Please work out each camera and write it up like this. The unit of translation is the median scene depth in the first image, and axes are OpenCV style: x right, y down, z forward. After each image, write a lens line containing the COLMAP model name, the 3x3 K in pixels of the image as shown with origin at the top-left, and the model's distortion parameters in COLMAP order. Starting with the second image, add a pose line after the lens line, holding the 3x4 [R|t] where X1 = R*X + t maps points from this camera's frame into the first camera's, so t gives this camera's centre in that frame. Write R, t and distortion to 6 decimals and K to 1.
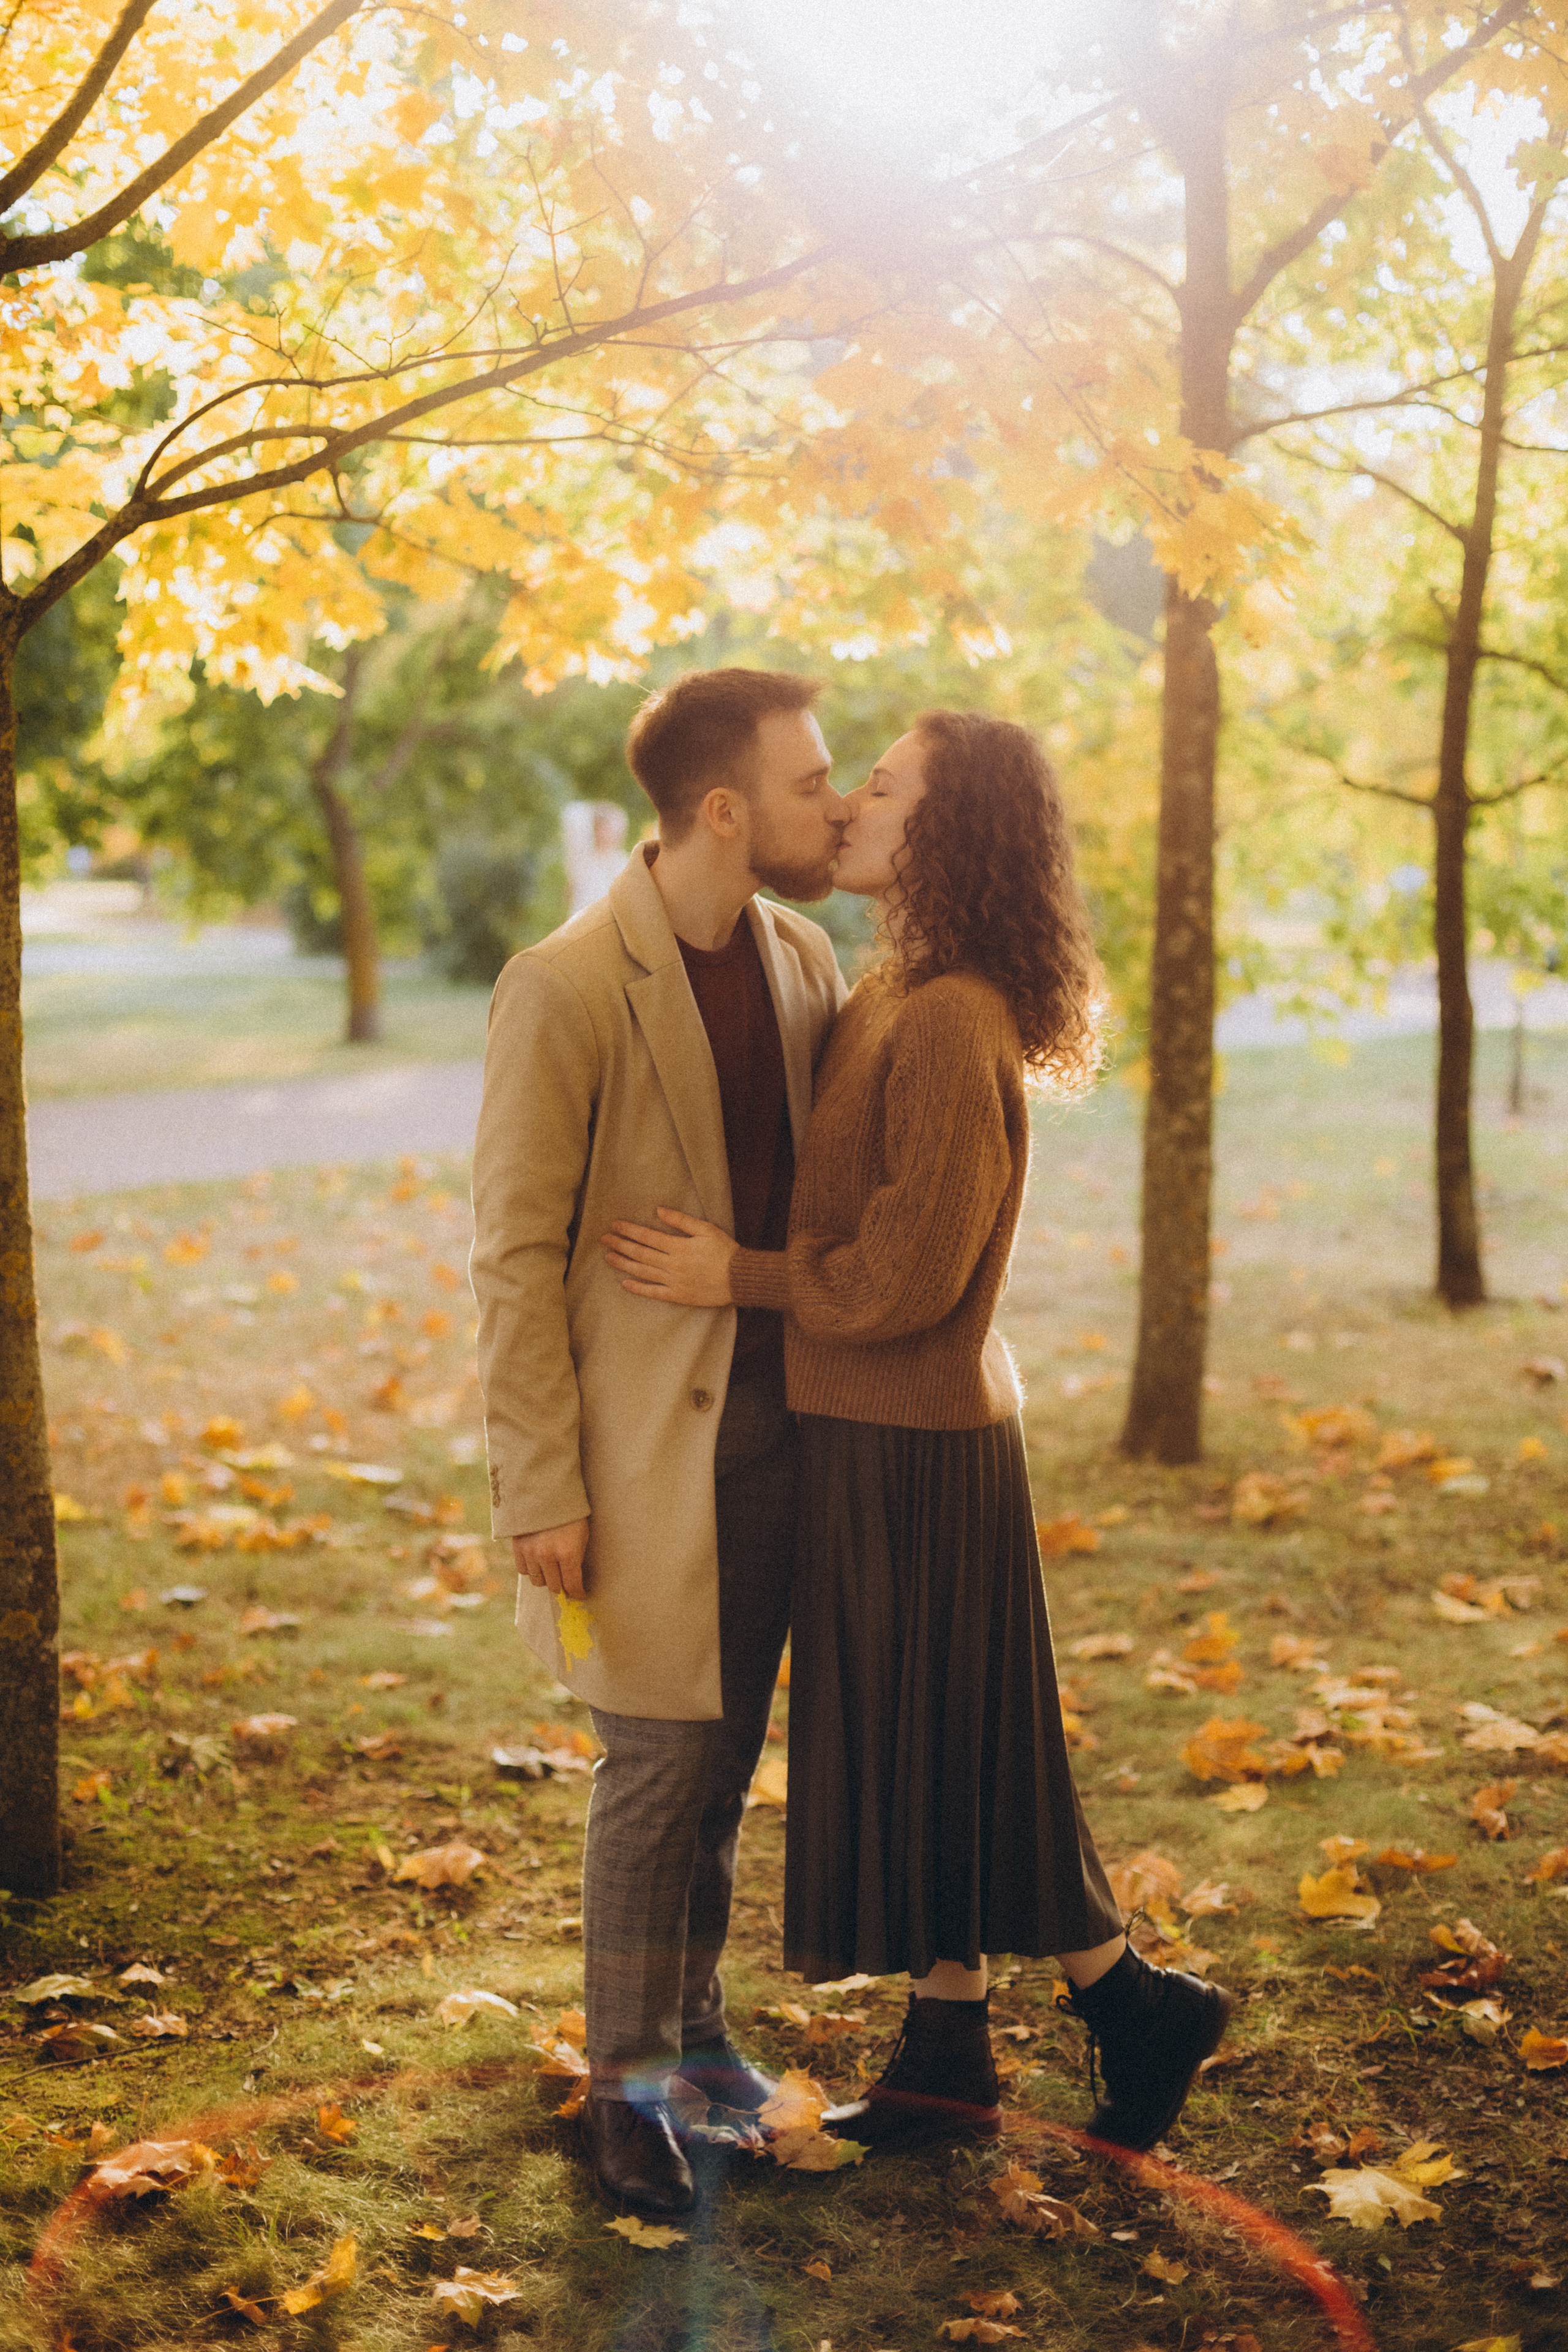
lens RADIAL K [[3398.1, 0, 784.0], [0, 3398.1, 1176.0], [0, 0, 1]] dist [-0.123303, -0.099558]
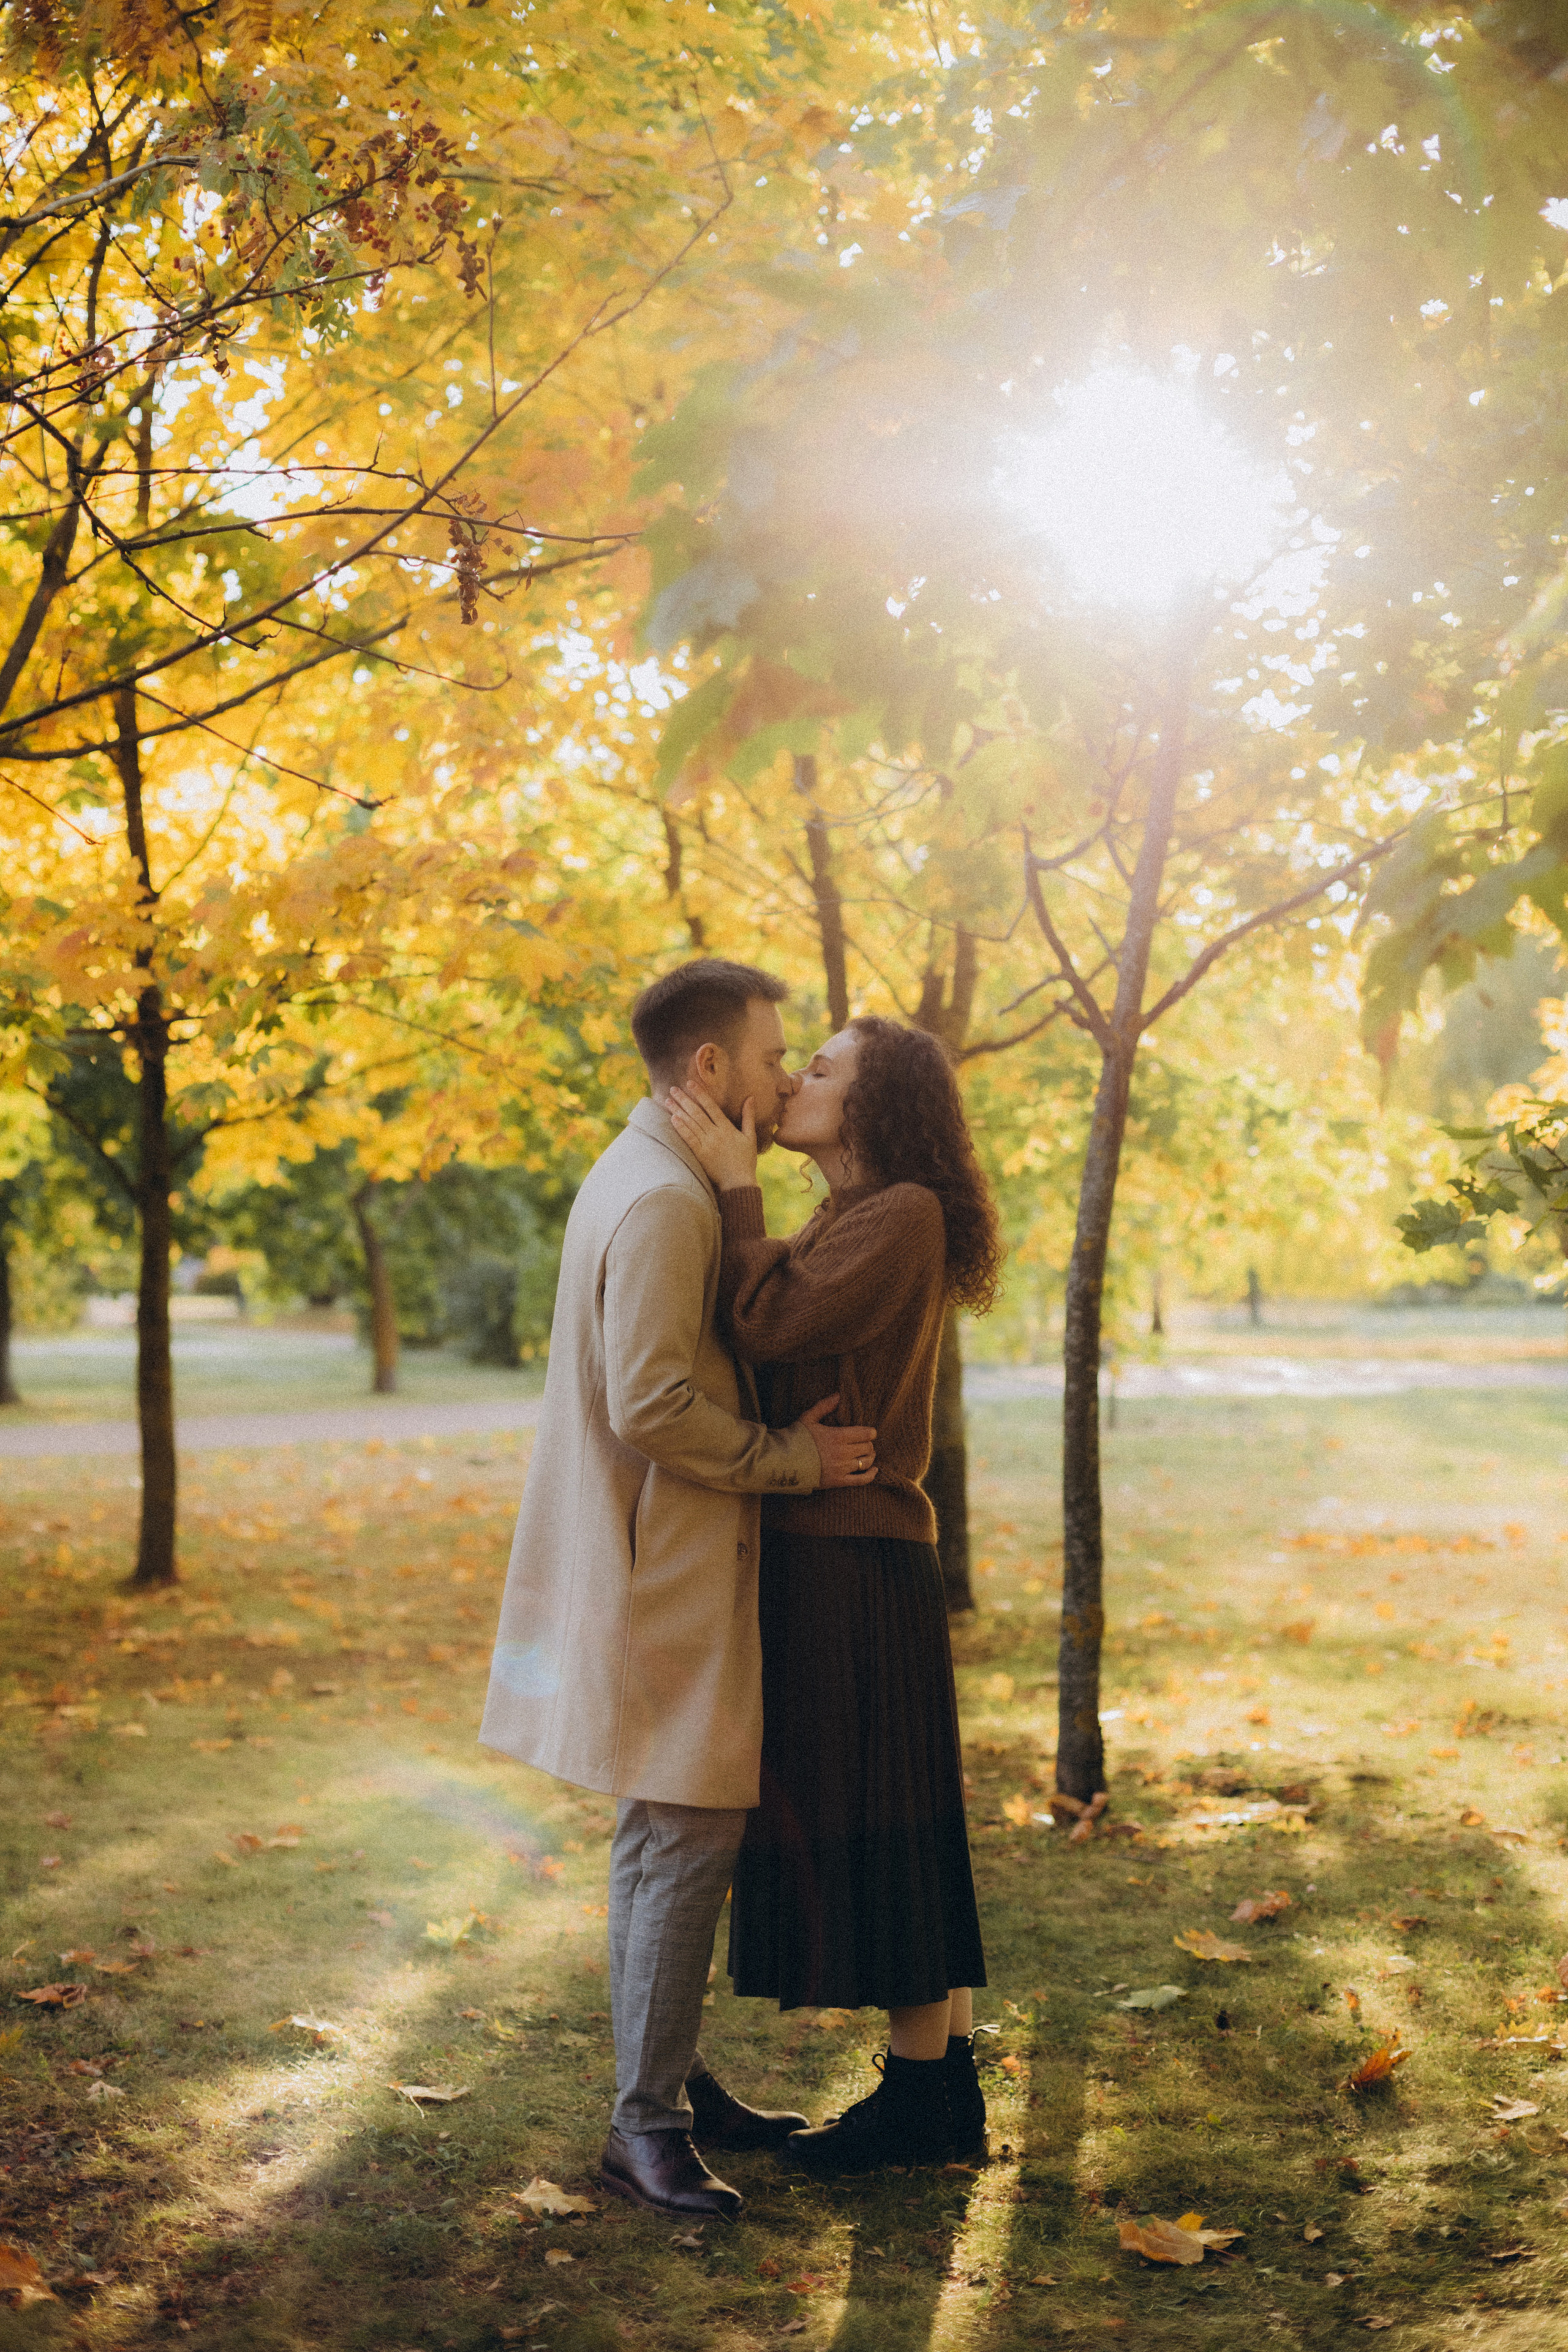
lens RADIAL K [[3398.1, 0, 784.0], [0, 3398.1, 1176.0], [0, 0, 1]] dist [-0.123303, -0.099558]
pose [[0.999530, 0.002796, -0.030515, 0.262180], [-0.006569, 0.992229, -0.124252, 0.139046], [0.029931, 0.124394, 0.991781, -1.260849]]
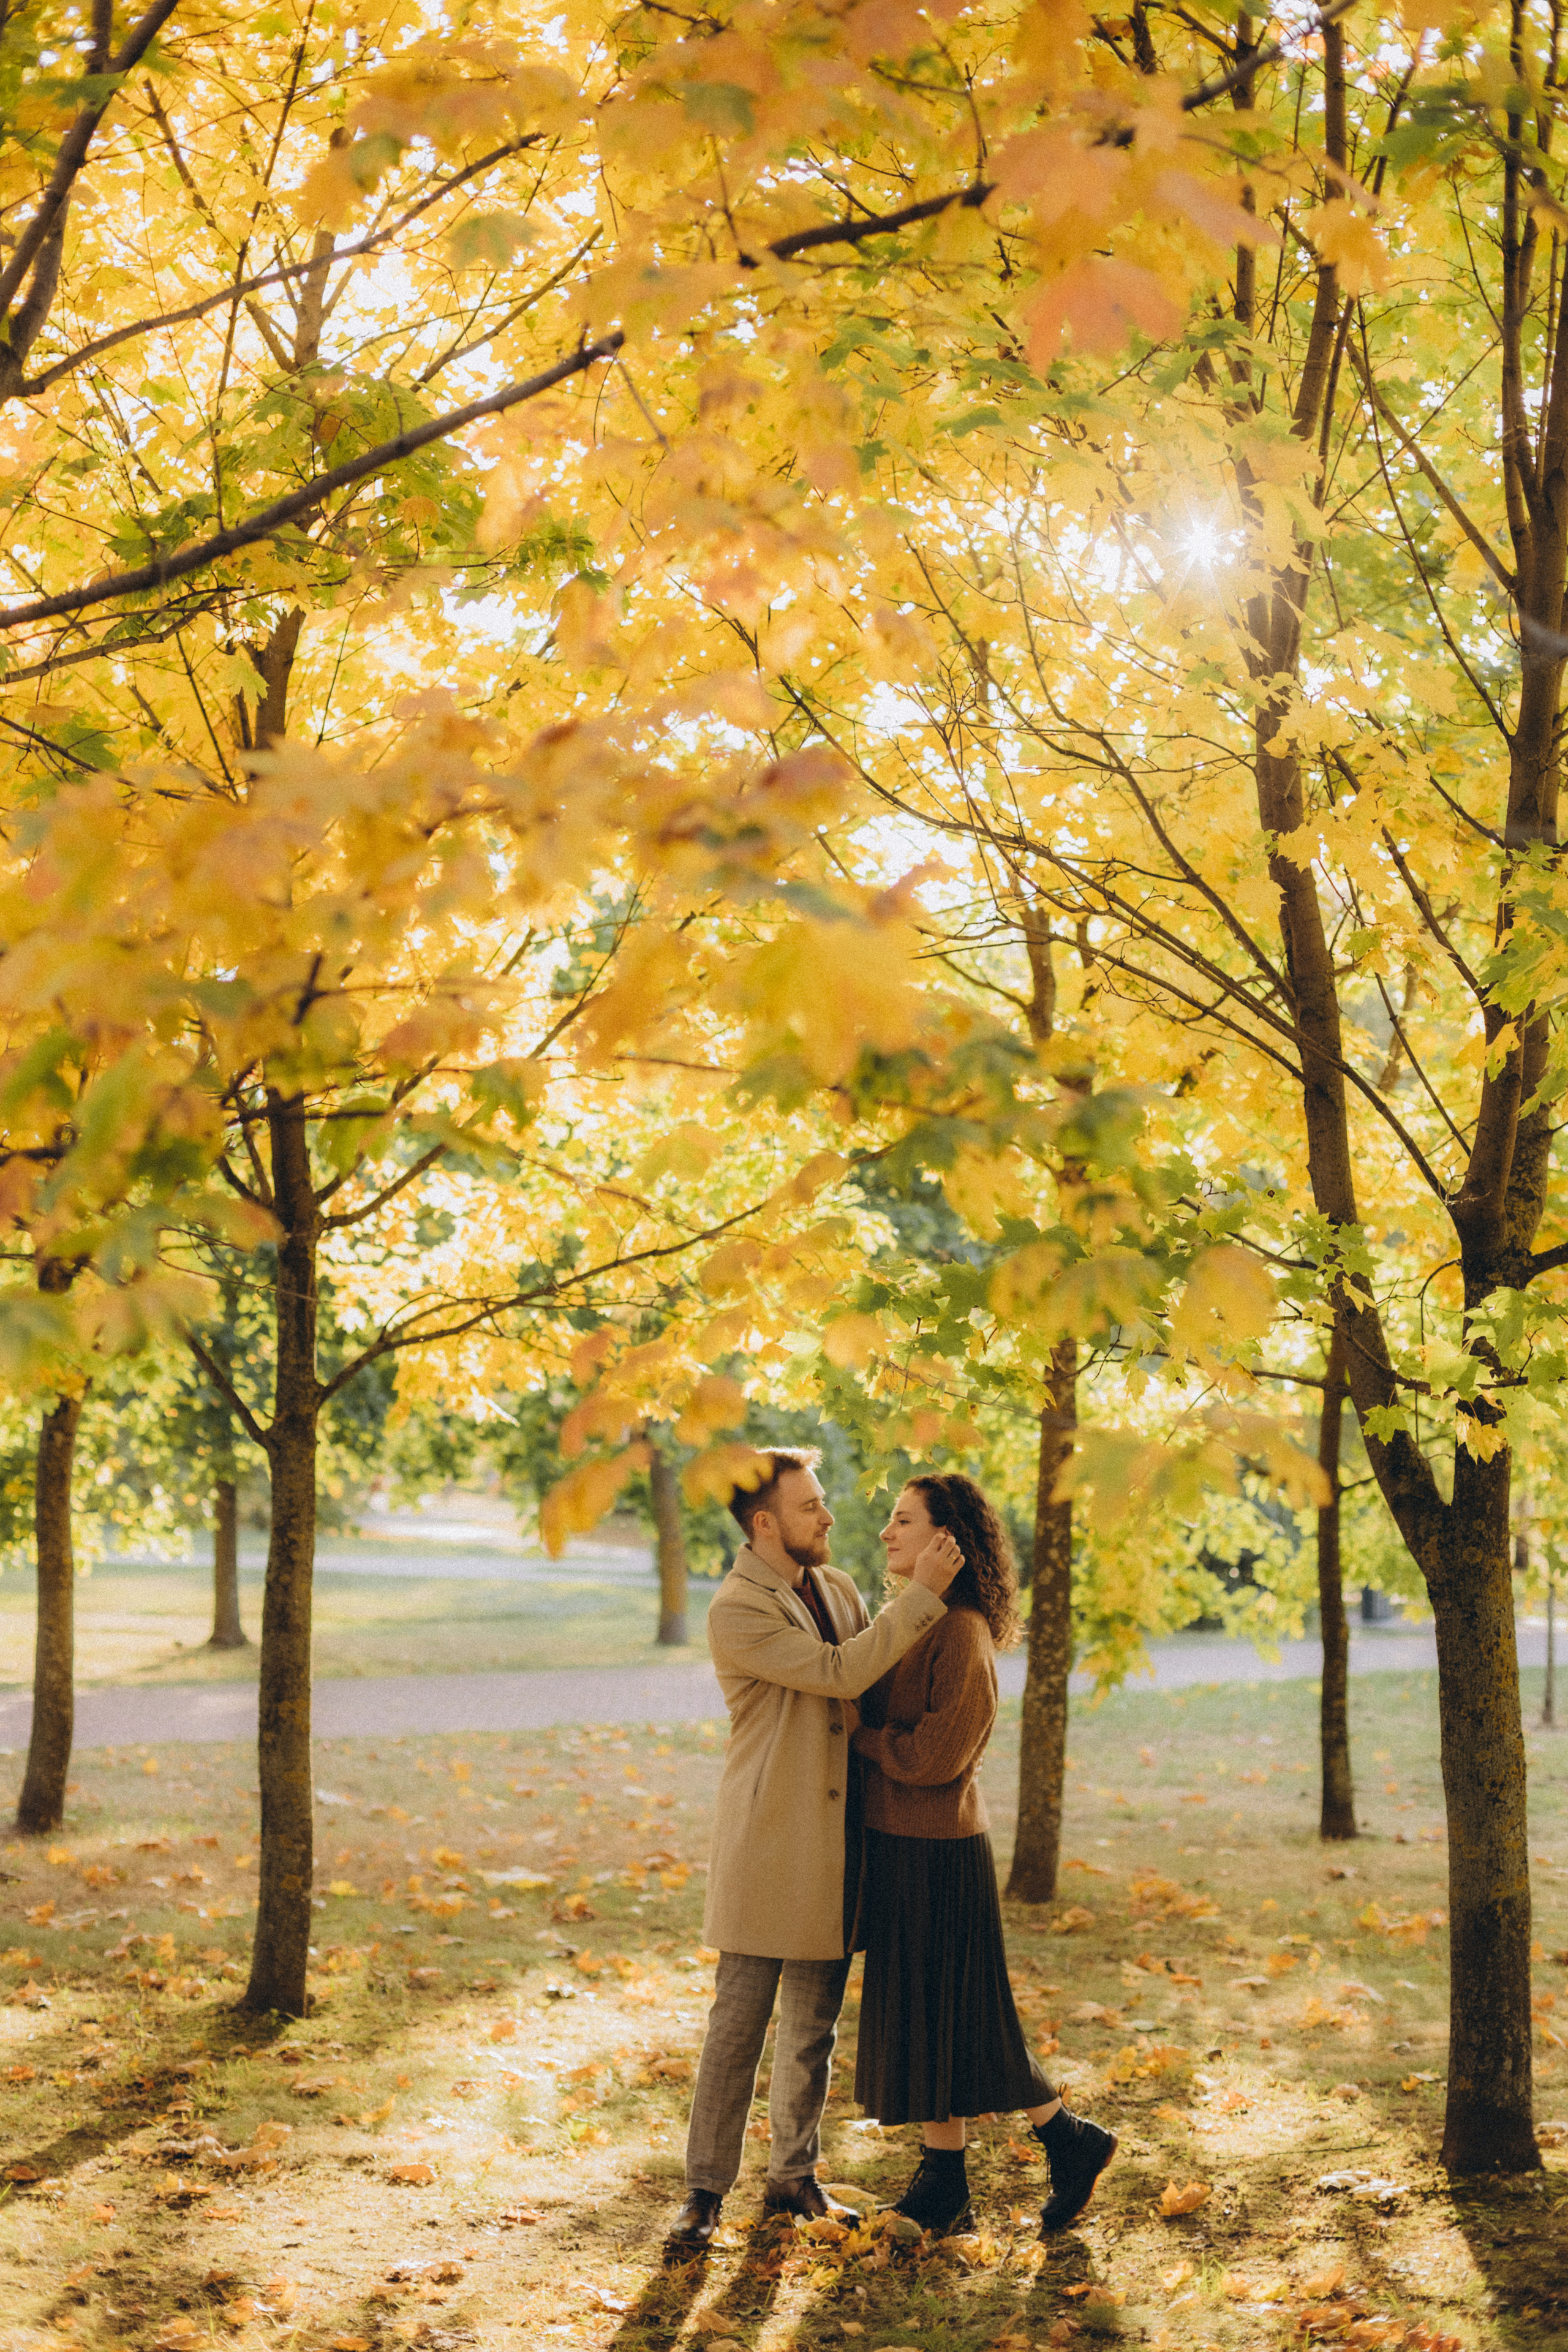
lens RADIAL K [[3398.1, 0, 784.0], [0, 3398.1, 1176.0], [0, 0, 1]] dist [-0.123303, -0.099558]
pose [[0.991852, 0.019670, -0.125869, 0.201986], [-0.042410, 0.982635, -0.180638, 0.043234], [0.120131, 0.184504, 0.975462, -0.660260]]
